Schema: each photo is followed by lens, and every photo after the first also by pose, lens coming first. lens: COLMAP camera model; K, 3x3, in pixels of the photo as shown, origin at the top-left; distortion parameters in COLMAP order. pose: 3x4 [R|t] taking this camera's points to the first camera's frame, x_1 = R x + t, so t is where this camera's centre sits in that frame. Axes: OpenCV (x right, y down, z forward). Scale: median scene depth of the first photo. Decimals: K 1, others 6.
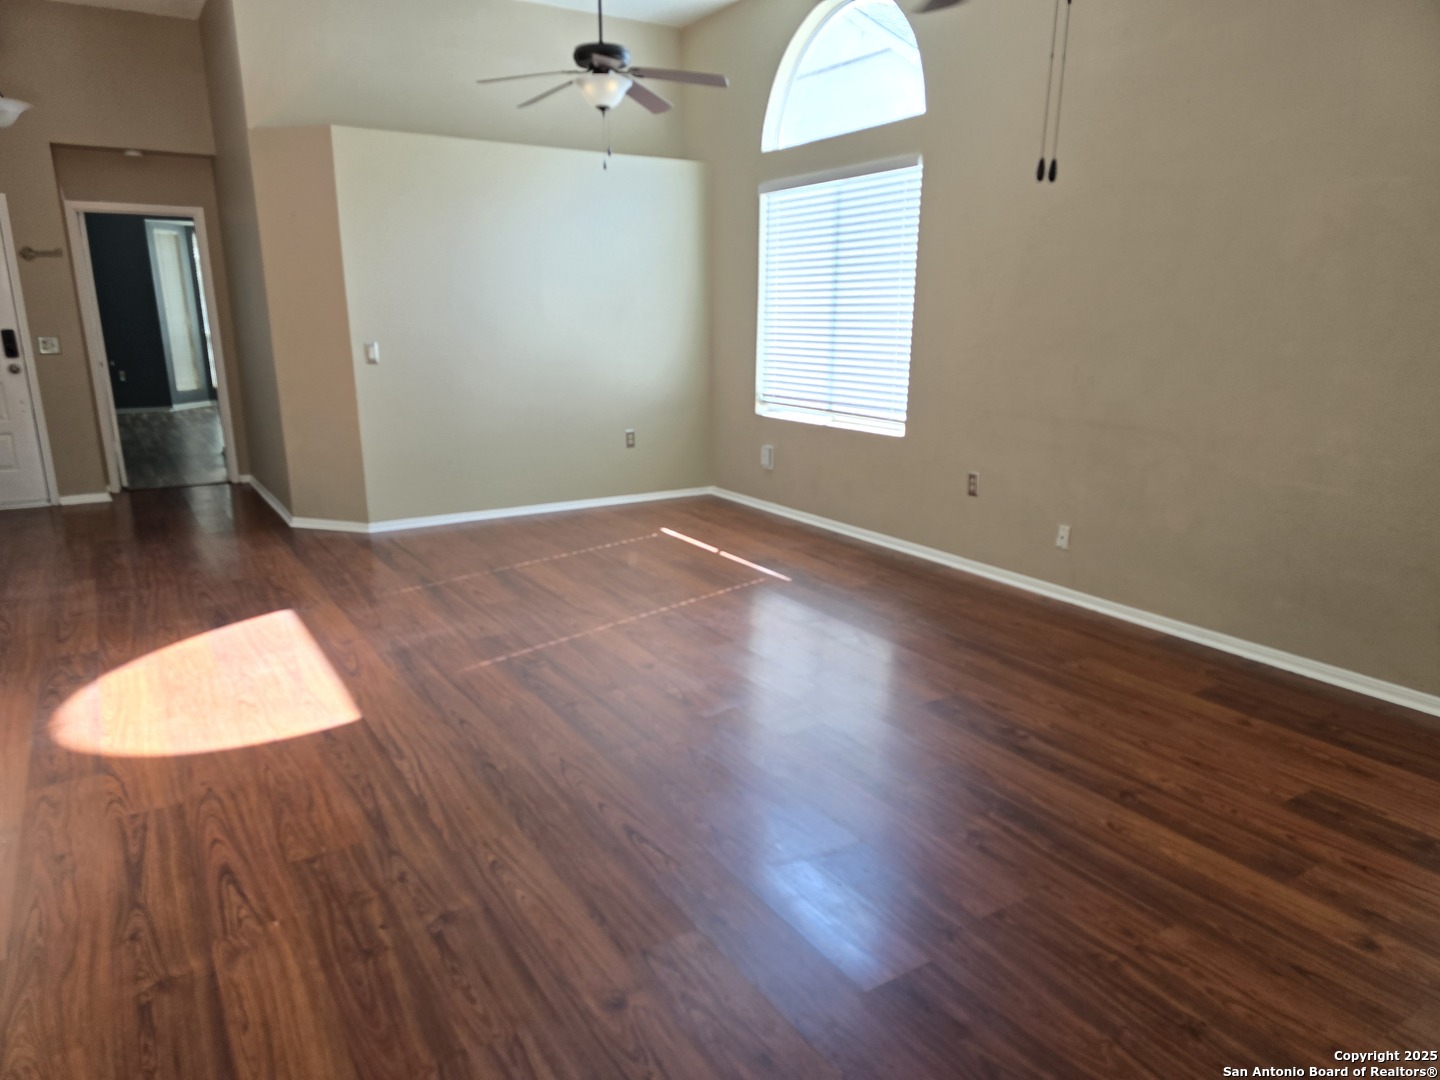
lens RADIAL K [[973.5, 0, 724.1], [0, 973.5, 537.1], [0, 0, 1]] dist [0.057988, -0.045642]
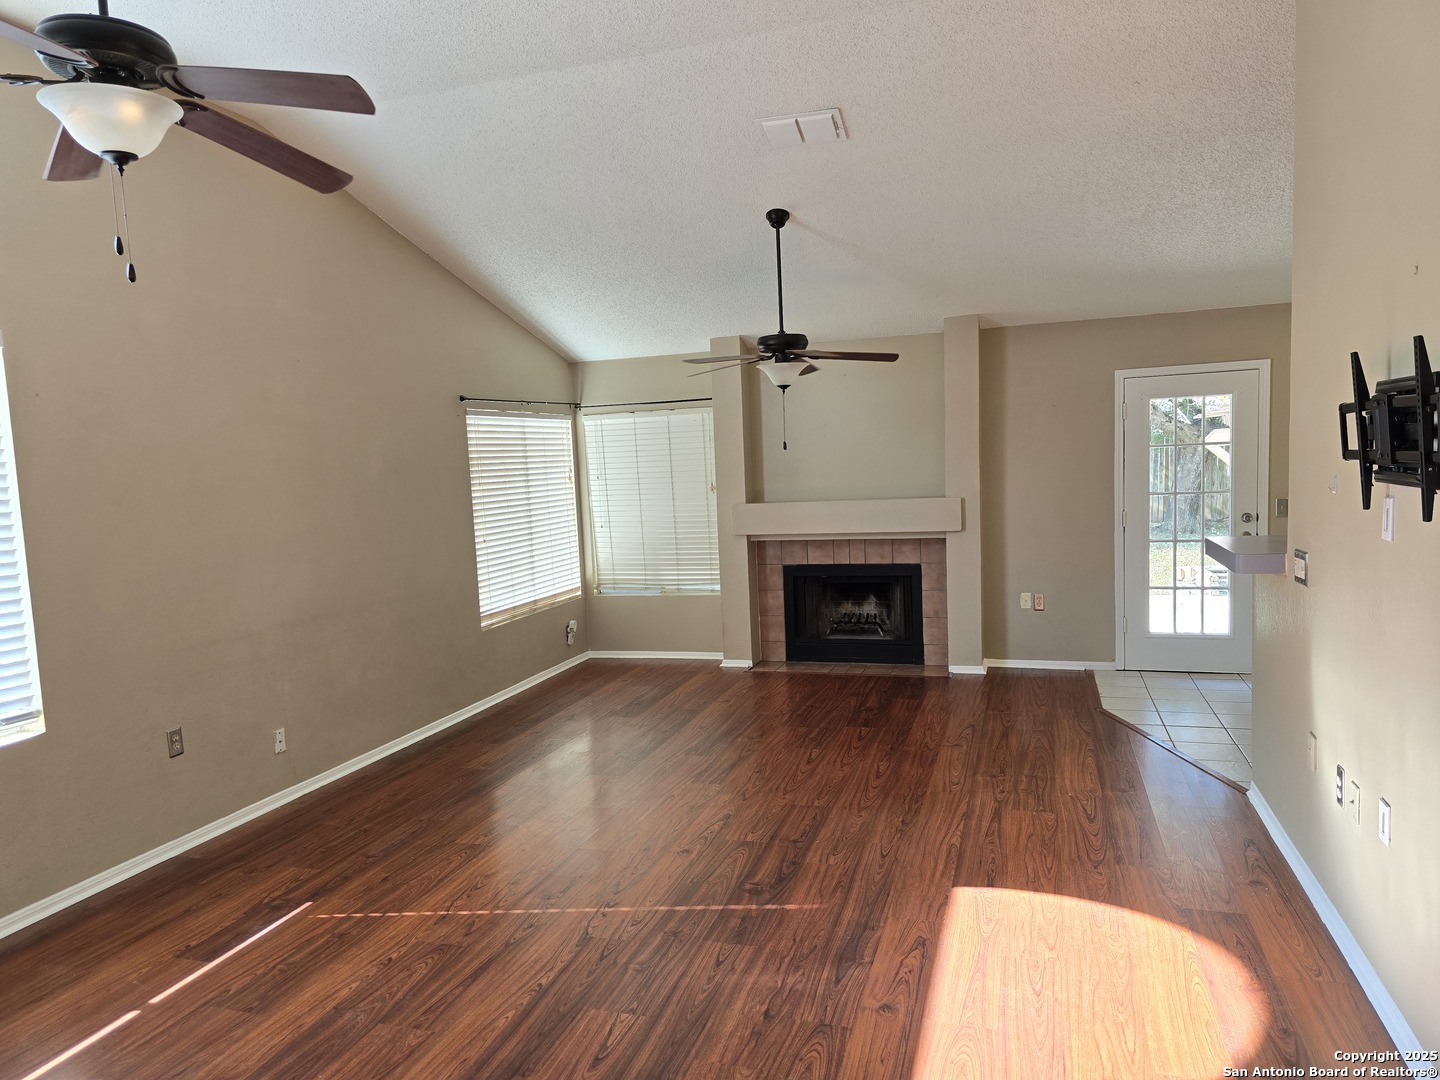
lens RADIAL K [[973.5, 0, 725.1], [0, 973.5, 543.5], [0, 0, 1]] dist [0.057988, -0.045642]
pose [[-0.644014, -0.038740, 0.764032, -1.110701], [0.218536, 0.947785, 0.232264, -0.509619], [-0.733136, 0.316549, -0.601920, 1.886706]]
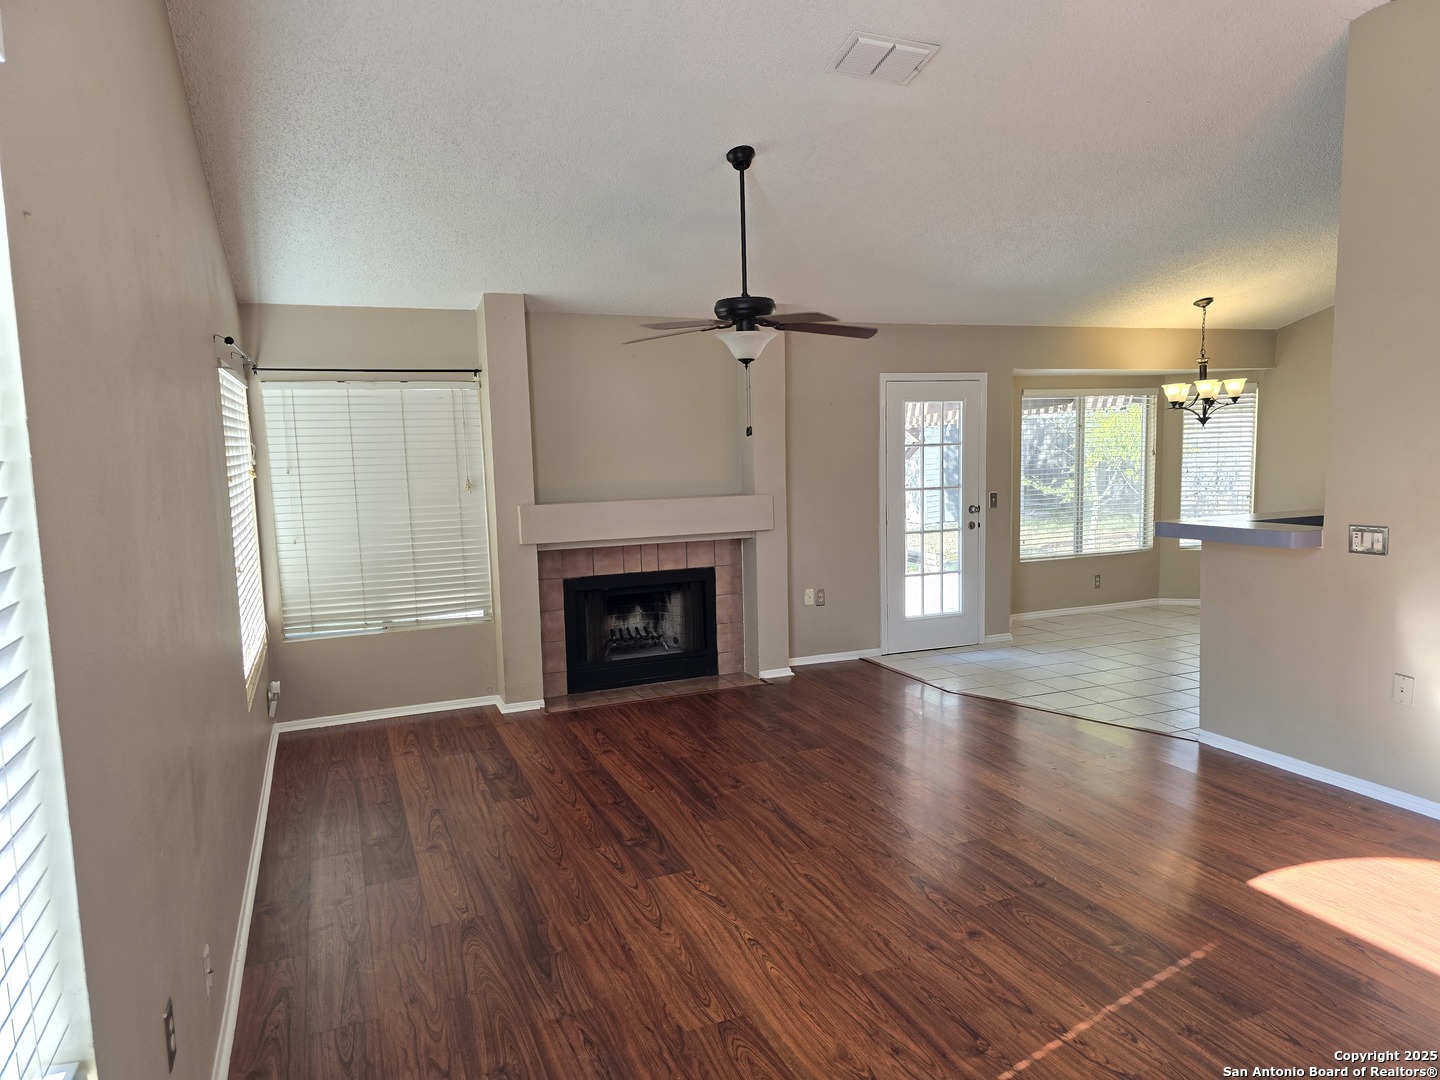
lens RADIAL K [[973.5, 0, 746.6], [0, 973.5, 533.8], [0, 0, 1]] dist [0.057988, -0.045642]
pose [[-0.987441, 0.007765, 0.157799, -0.028704], [0.058379, 0.946036, 0.318761, -0.570881], [-0.146808, 0.323969, -0.934608, 2.134729]]
